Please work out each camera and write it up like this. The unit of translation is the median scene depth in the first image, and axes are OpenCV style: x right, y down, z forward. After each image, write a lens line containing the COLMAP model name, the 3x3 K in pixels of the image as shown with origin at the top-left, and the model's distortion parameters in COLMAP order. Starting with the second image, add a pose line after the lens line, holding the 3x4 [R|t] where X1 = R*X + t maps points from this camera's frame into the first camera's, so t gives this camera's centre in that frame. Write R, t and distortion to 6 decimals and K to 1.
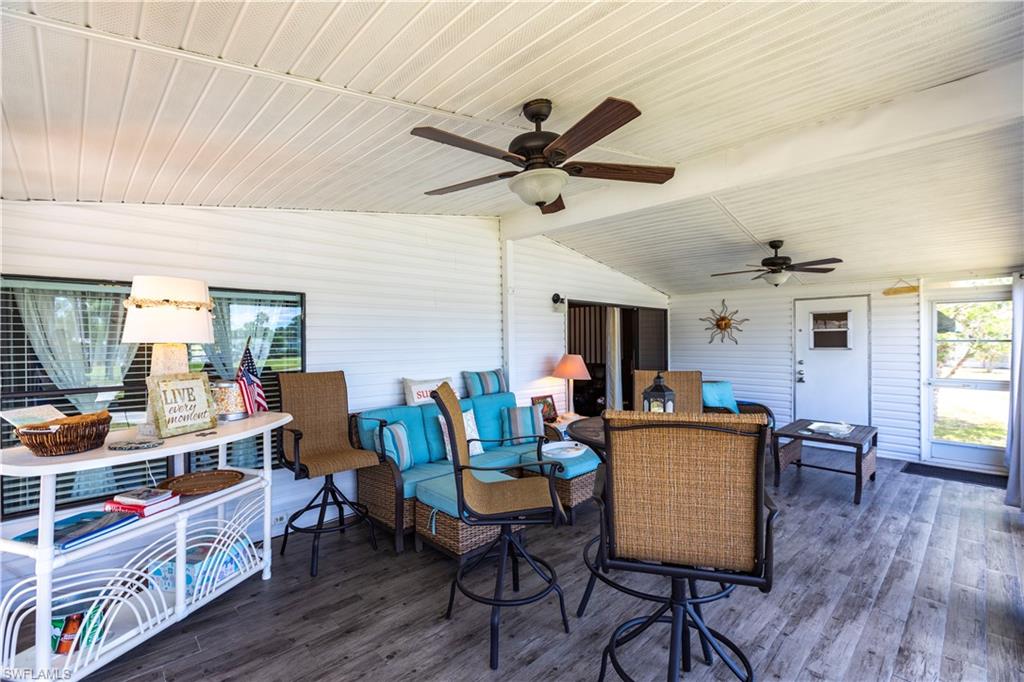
lens RADIAL K [[449.2, 0, 511.2], [0, 449.2, 341.7], [0, 0, 1]] dist [-0.001215, -0.000291]
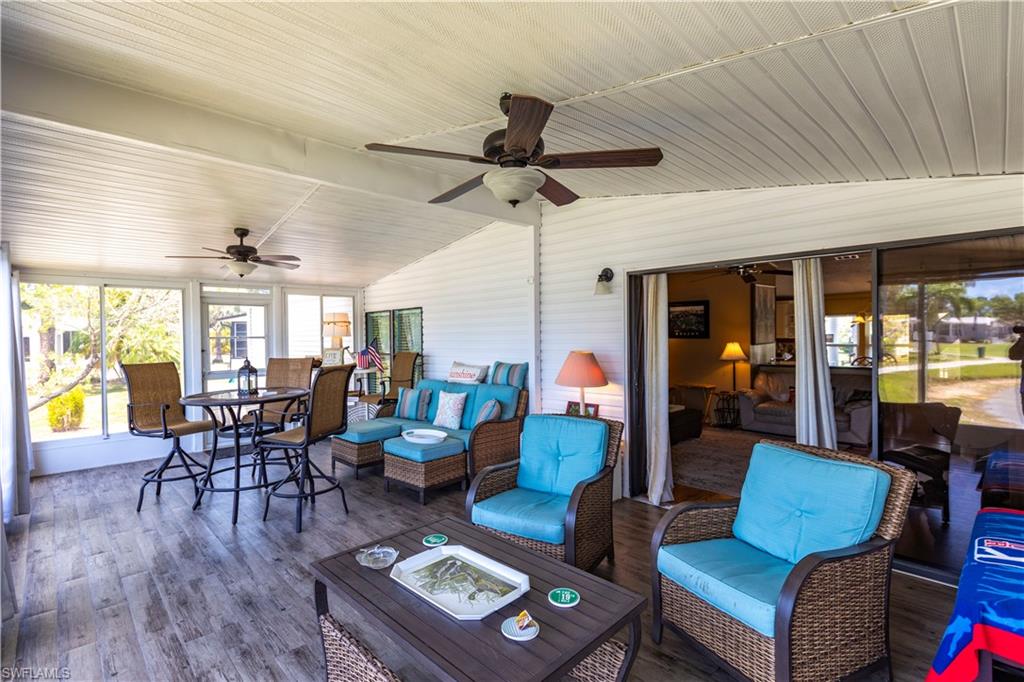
lens RADIAL K [[476.1, 0, 512.0], [0, 476.1, 341.0], [0, 0, 1]] dist [-0.004412, -0.000634]
pose [[0.007344, 0.009544, -0.999927, 1.638991], [0.015576, 0.999832, 0.009657, 0.003035], [0.999852, -0.015646, 0.007194, 1.562975]]
